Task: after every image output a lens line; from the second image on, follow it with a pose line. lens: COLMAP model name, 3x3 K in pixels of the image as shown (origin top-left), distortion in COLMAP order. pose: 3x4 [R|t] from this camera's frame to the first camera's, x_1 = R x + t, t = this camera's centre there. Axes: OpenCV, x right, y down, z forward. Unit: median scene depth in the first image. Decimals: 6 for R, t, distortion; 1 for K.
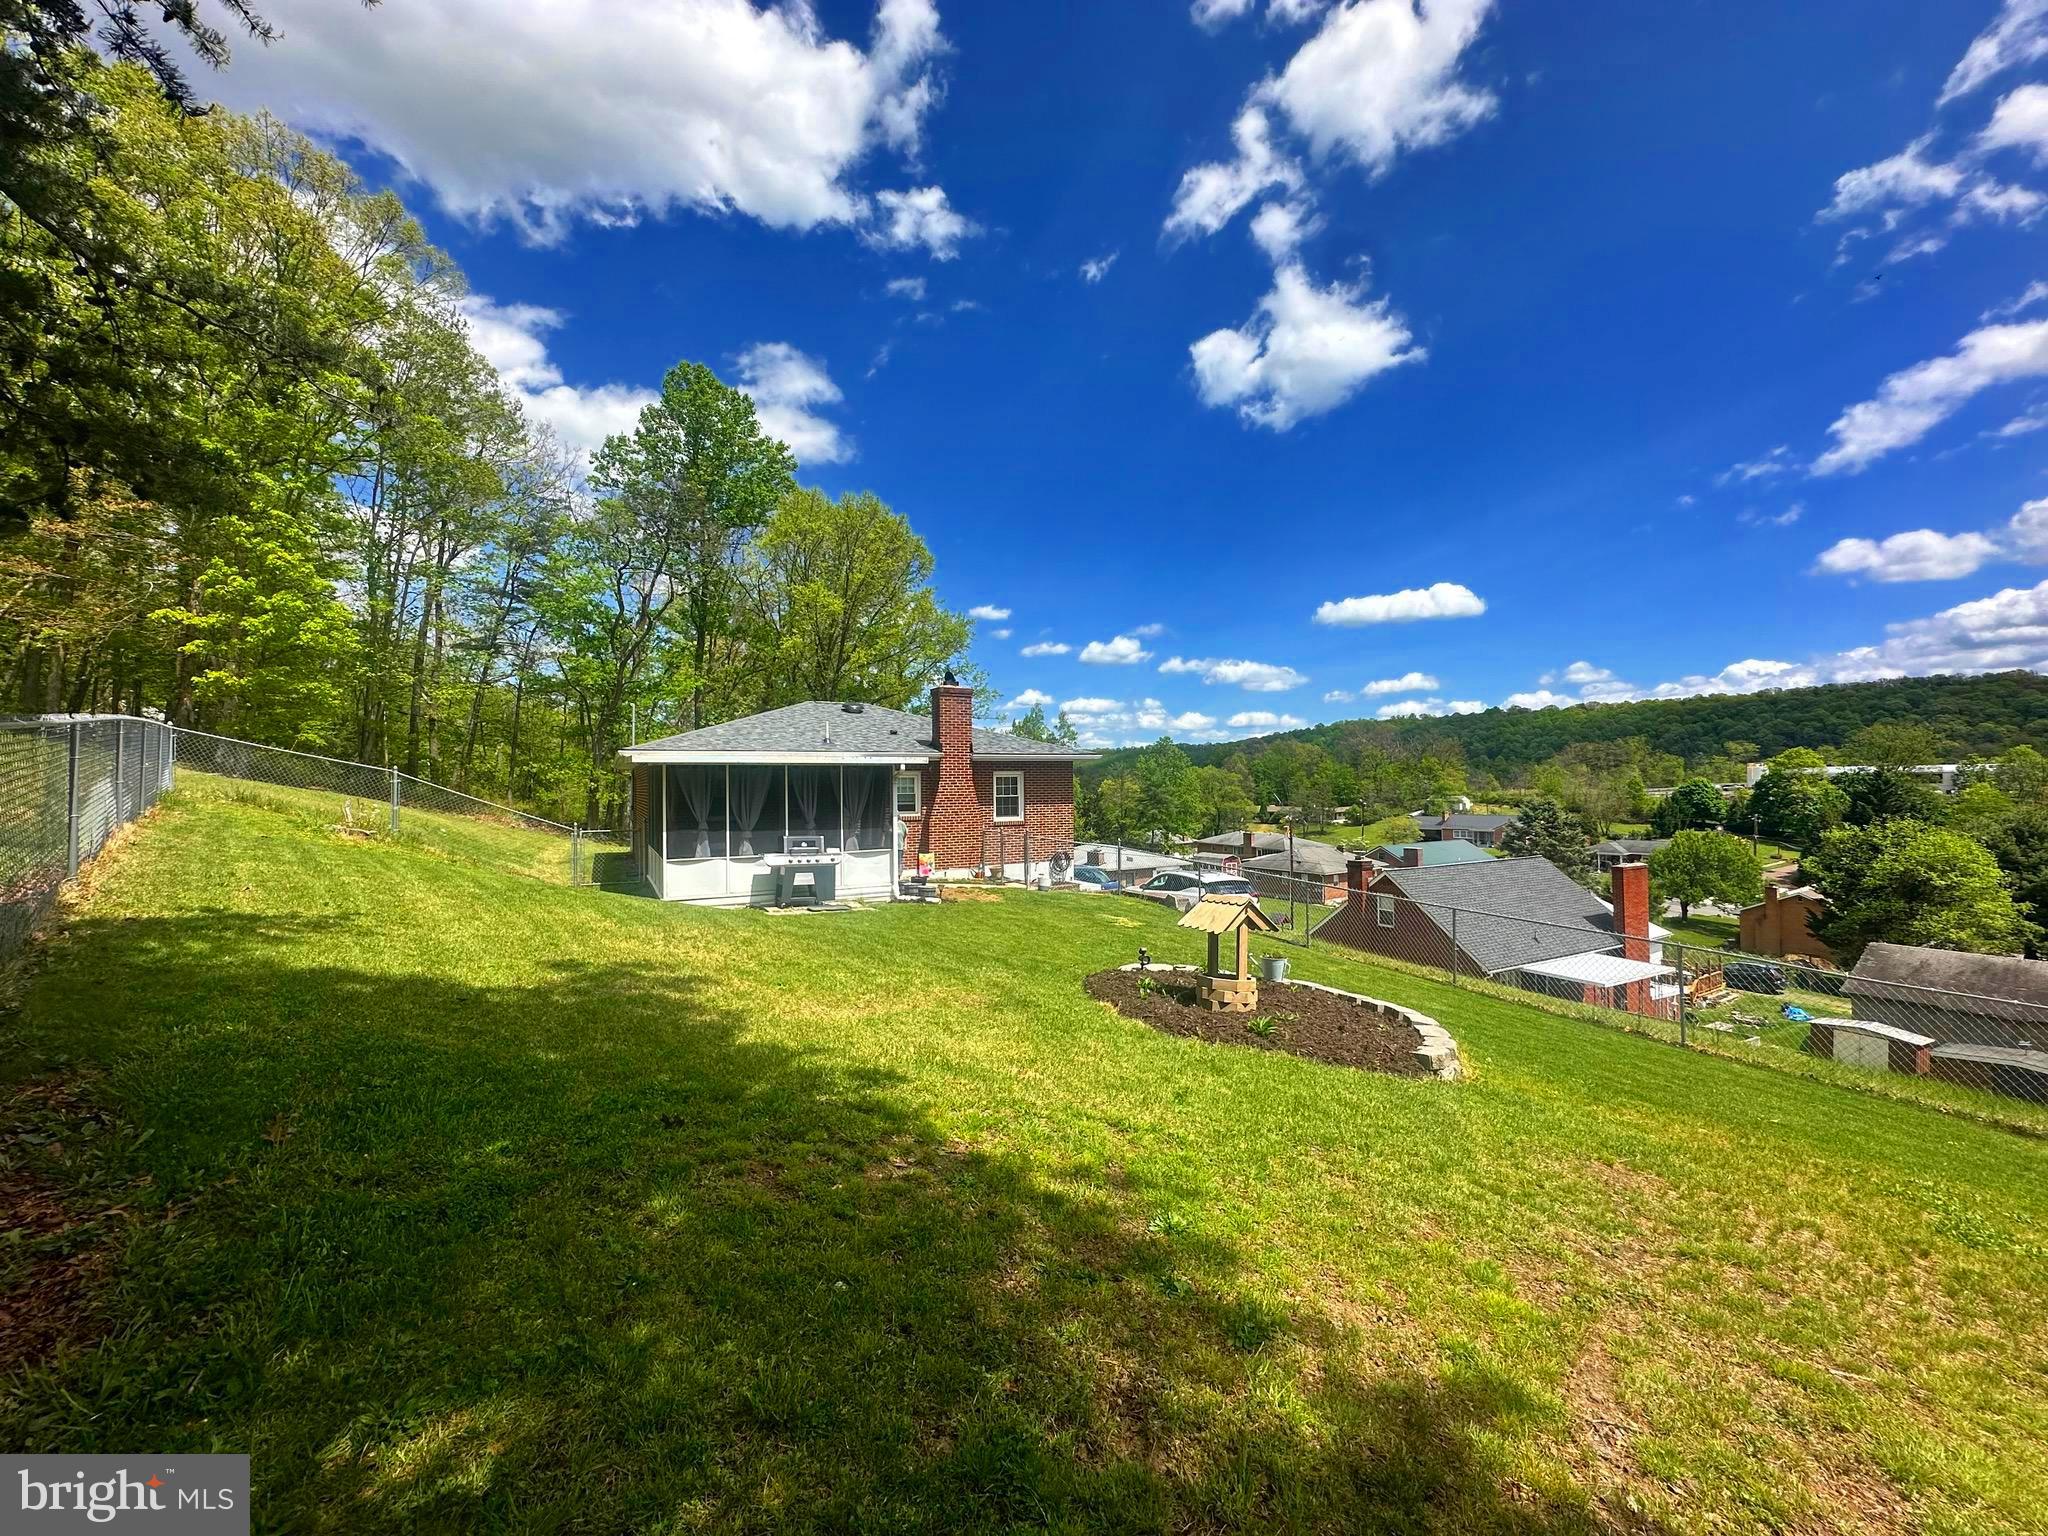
lens RADIAL K [[819.3, 0, 1022.5], [0, 819.3, 760.7], [0, 0, 1]] dist [-0.001364, -0.000205]
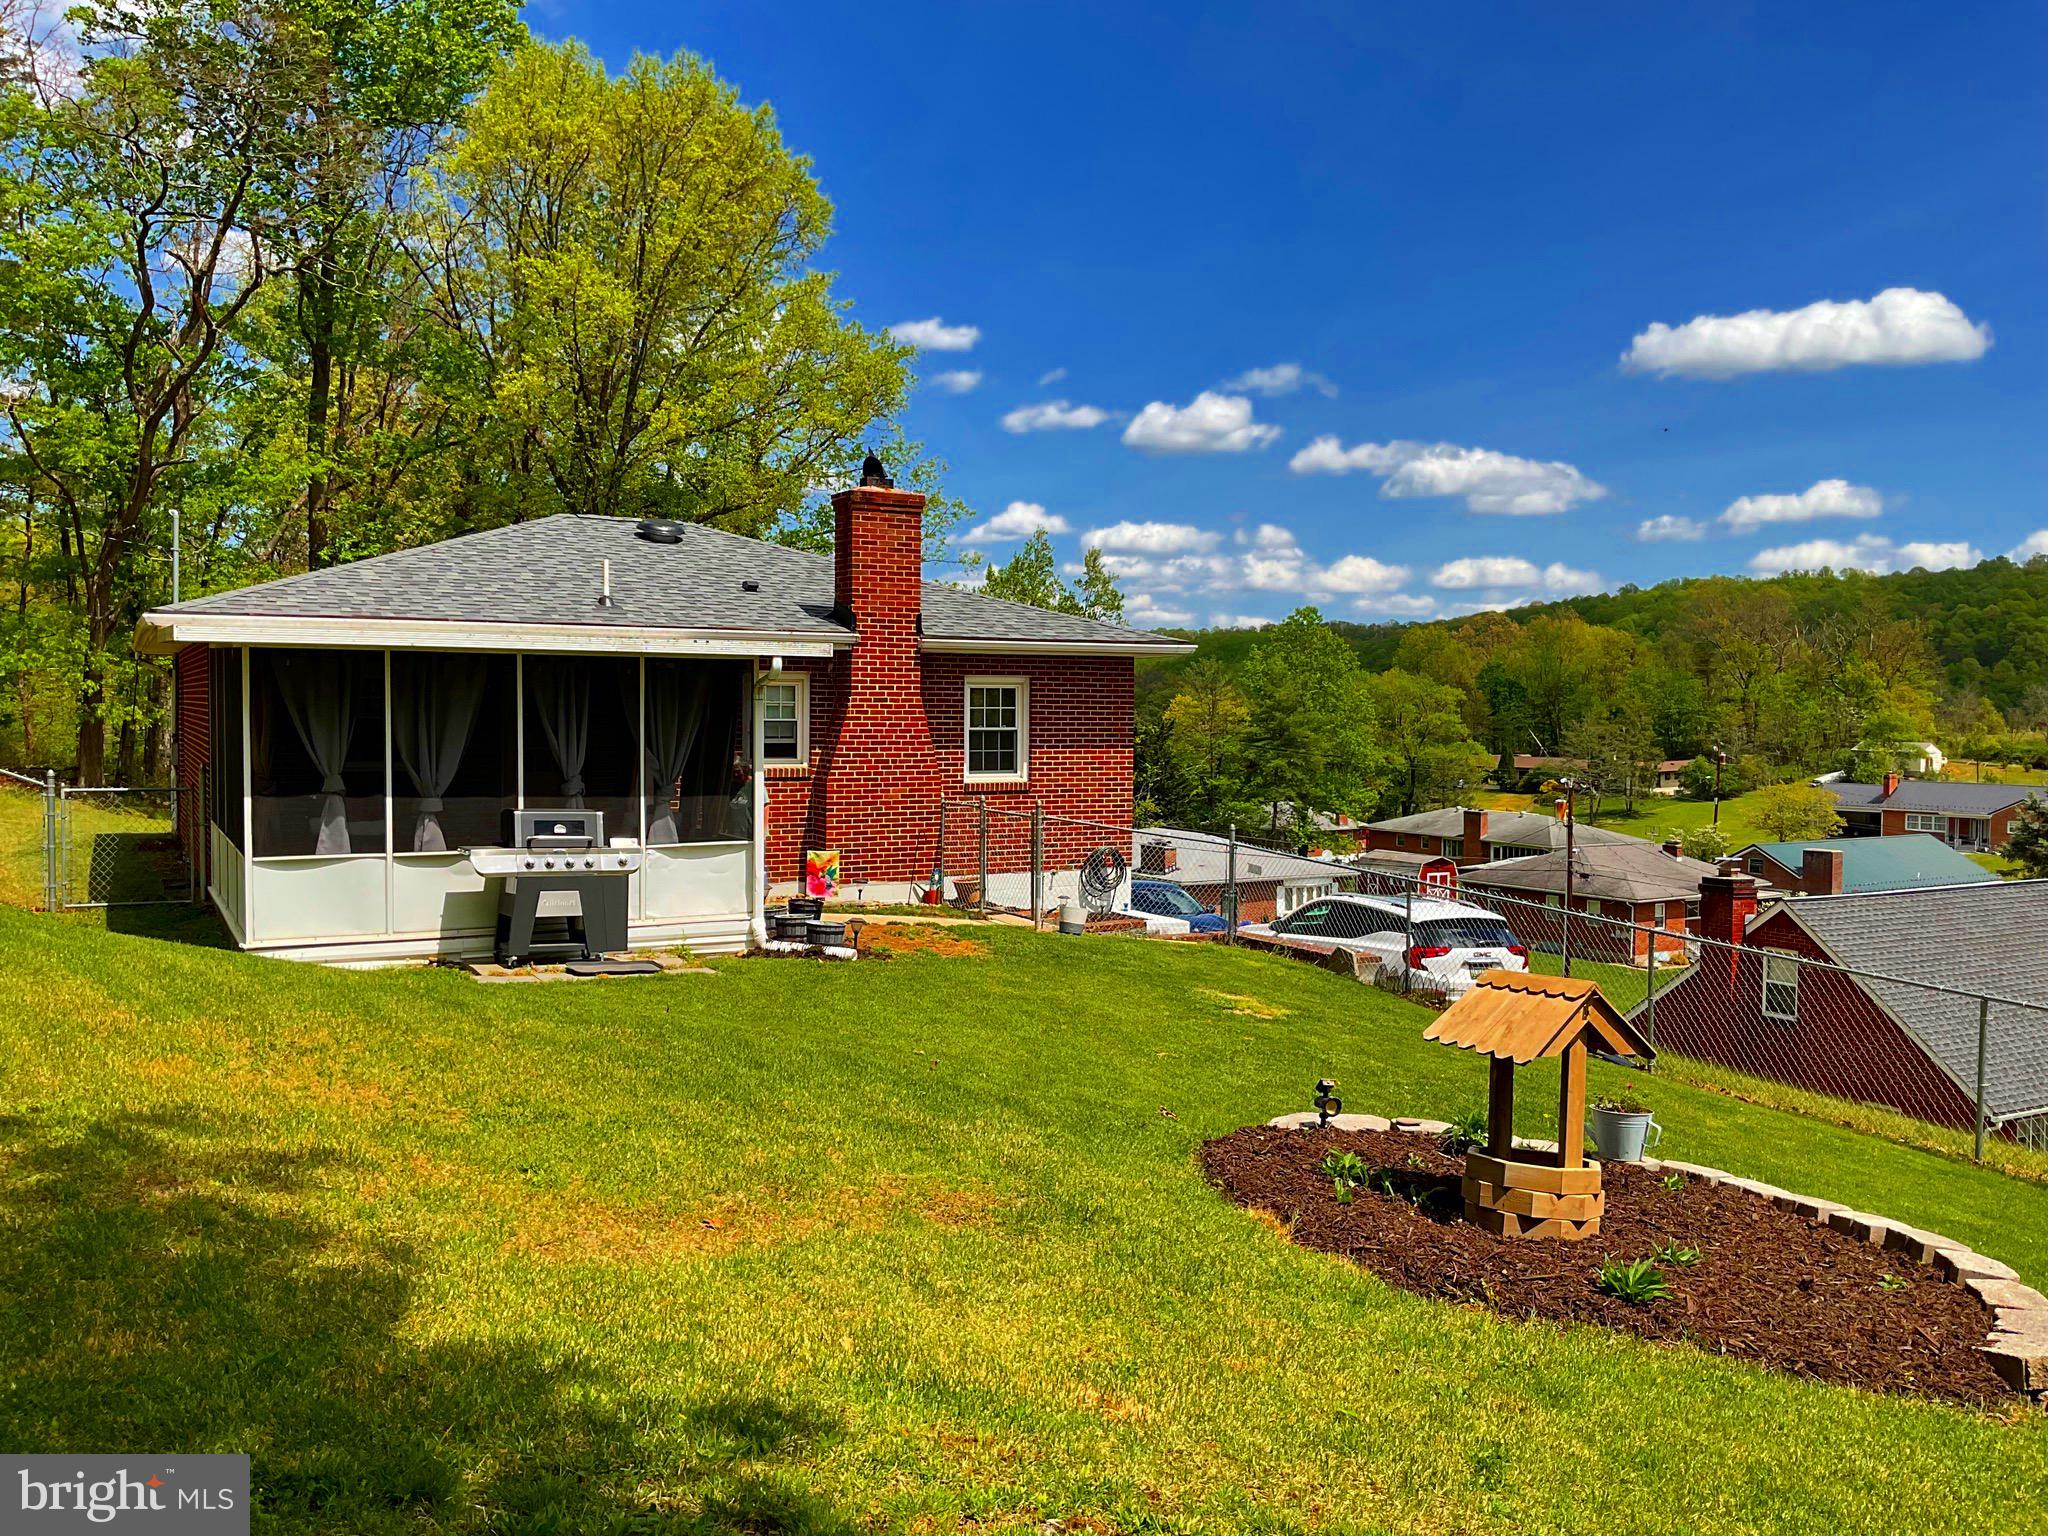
lens RADIAL K [[1697.8, 0, 1020.5], [0, 1697.8, 765.0], [0, 0, 1]] dist [0.129598, -0.268494]
pose [[0.999744, 0.019373, 0.011707, -0.014330], [-0.020111, 0.997581, 0.066537, -0.001289], [-0.010390, -0.066756, 0.997715, 0.031243]]
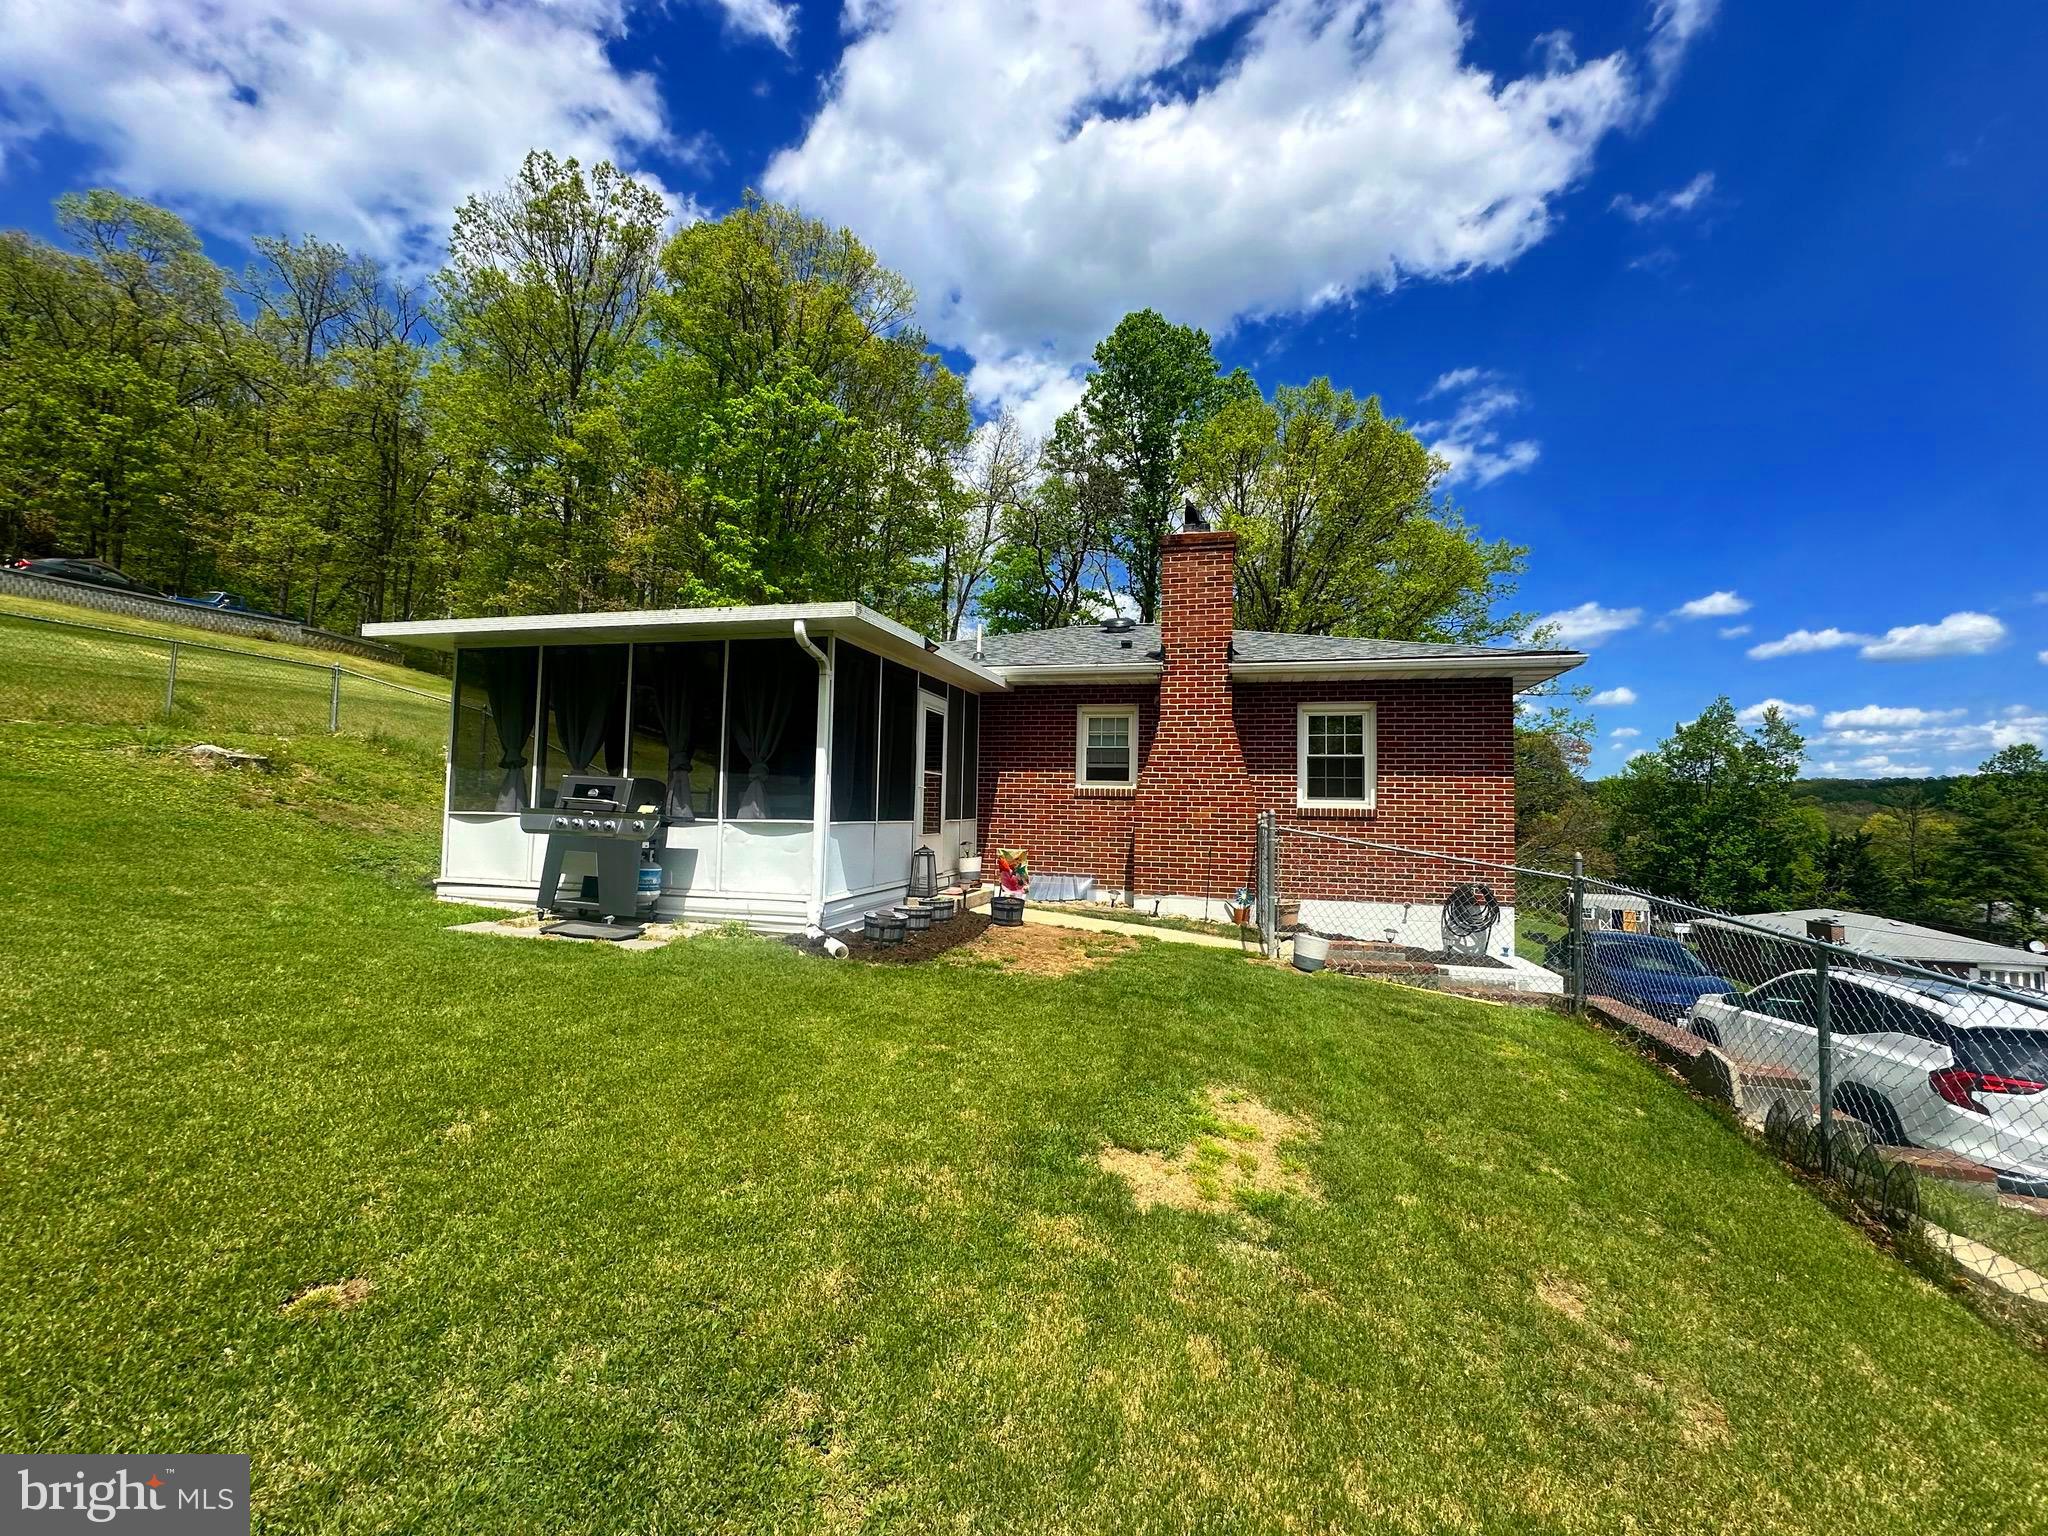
lens RADIAL K [[819.3, 0, 1022.5], [0, 819.3, 760.7], [0, 0, 1]] dist [-0.001364, -0.000205]
pose [[0.749856, -0.016136, -0.661405, 0.162477], [-0.009441, 0.999340, -0.035084, 0.066086], [0.661534, 0.032552, 0.749208, 0.543682]]
